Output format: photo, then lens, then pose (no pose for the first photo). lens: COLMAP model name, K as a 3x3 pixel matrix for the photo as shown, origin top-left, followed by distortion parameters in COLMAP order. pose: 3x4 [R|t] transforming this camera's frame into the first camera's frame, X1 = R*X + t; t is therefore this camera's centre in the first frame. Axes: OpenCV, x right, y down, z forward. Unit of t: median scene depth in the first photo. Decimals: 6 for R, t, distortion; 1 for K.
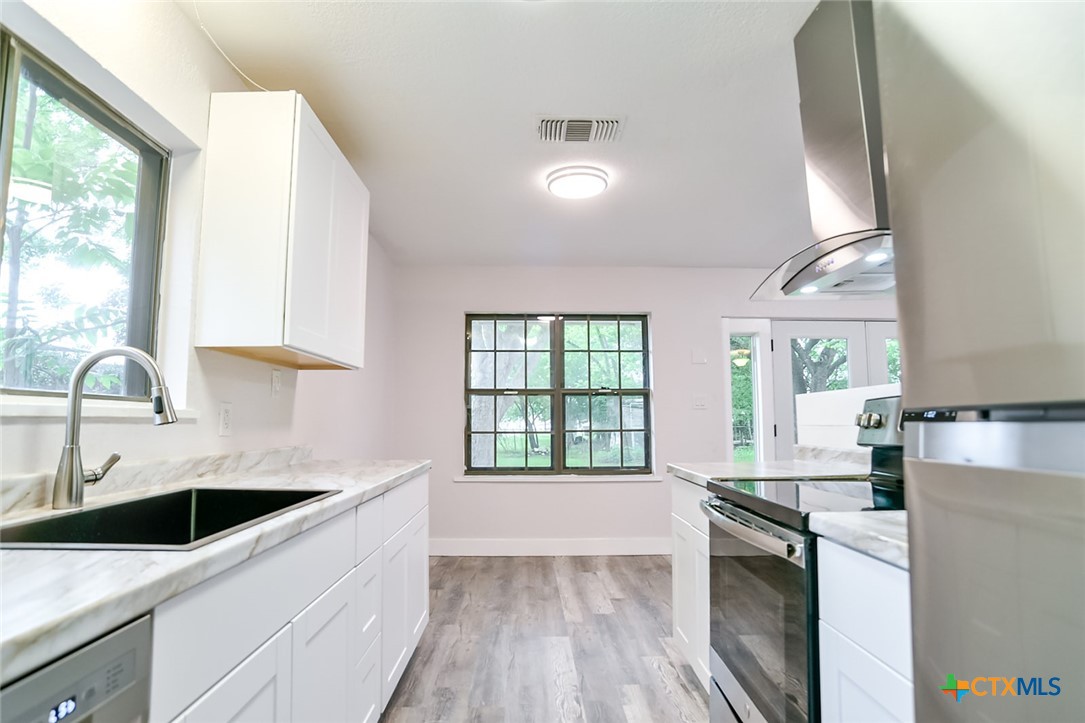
lens RADIAL K [[576.0, 0, 538.6], [0, 576.0, 366.3], [0, 0, 1]] dist [-0.100924, 0.049573]
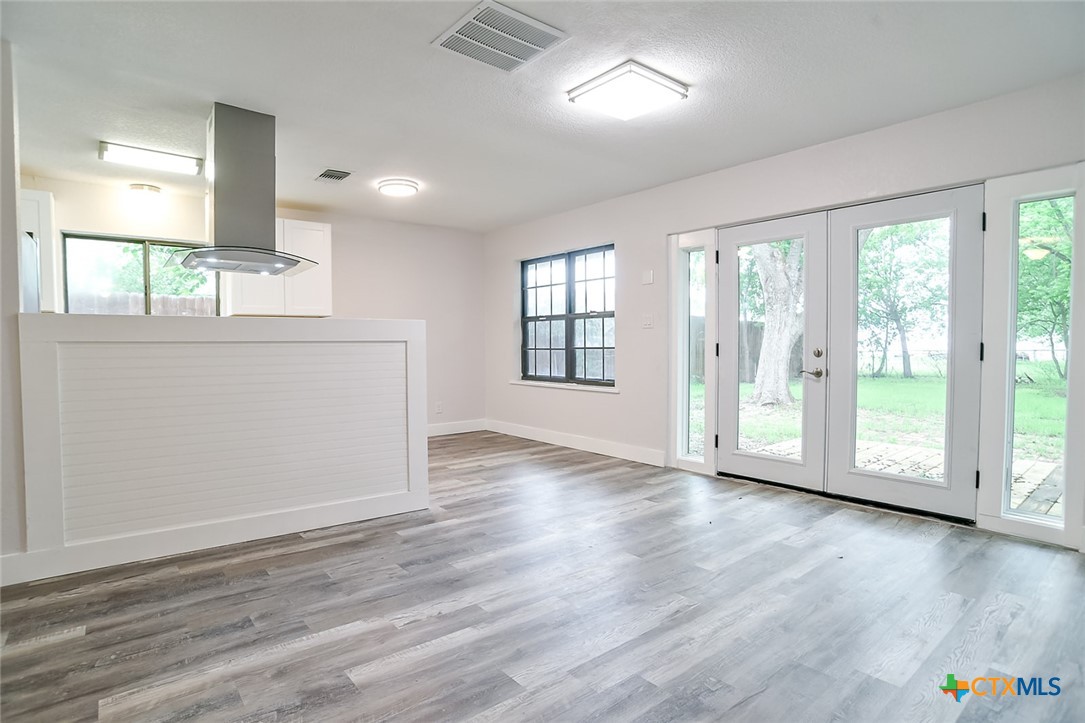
lens RADIAL K [[560.1, 0, 538.8], [0, 560.1, 366.5], [0, 0, 1]] dist [-0.098011, 0.043699]
pose [[0.611447, 0.029314, -0.790742, 1.562321], [0.080591, 0.991810, 0.099086, 0.044356], [0.787171, -0.124313, 0.604076, 0.356359]]
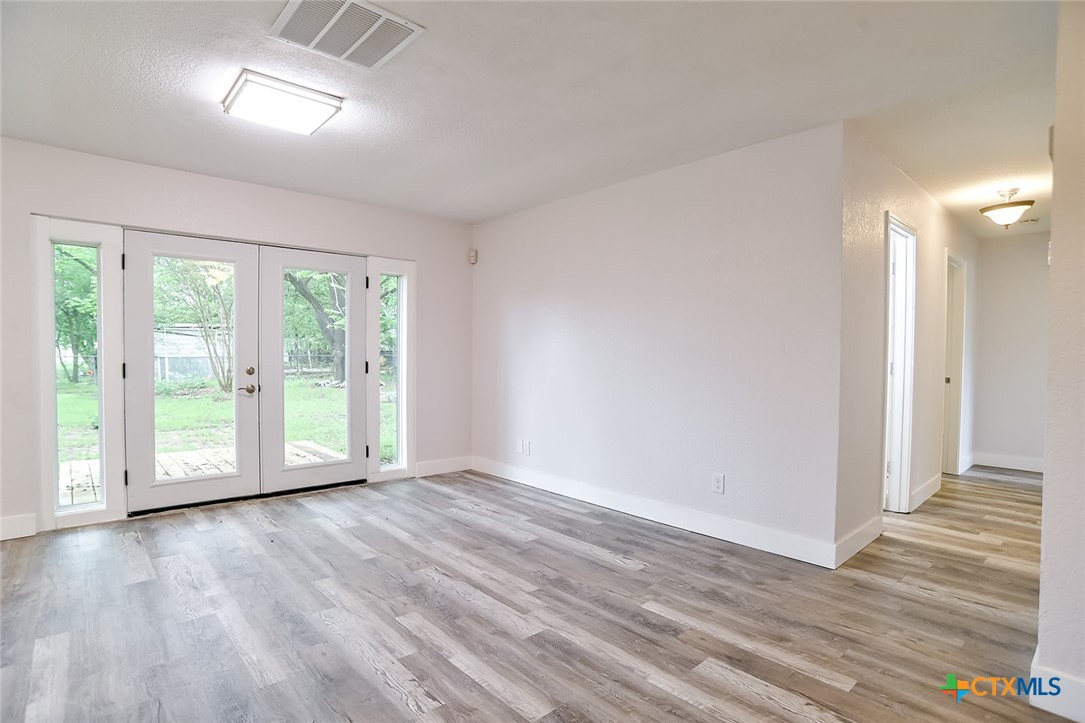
lens RADIAL K [[549.2, 0, 538.2], [0, 549.2, 366.7], [0, 0, 1]] dist [-0.099183, 0.044798]
pose [[0.760305, -0.009847, 0.649491, 0.623474], [-0.073904, 0.992081, 0.101554, -0.014449], [-0.645348, -0.125211, 0.753557, 0.126558]]
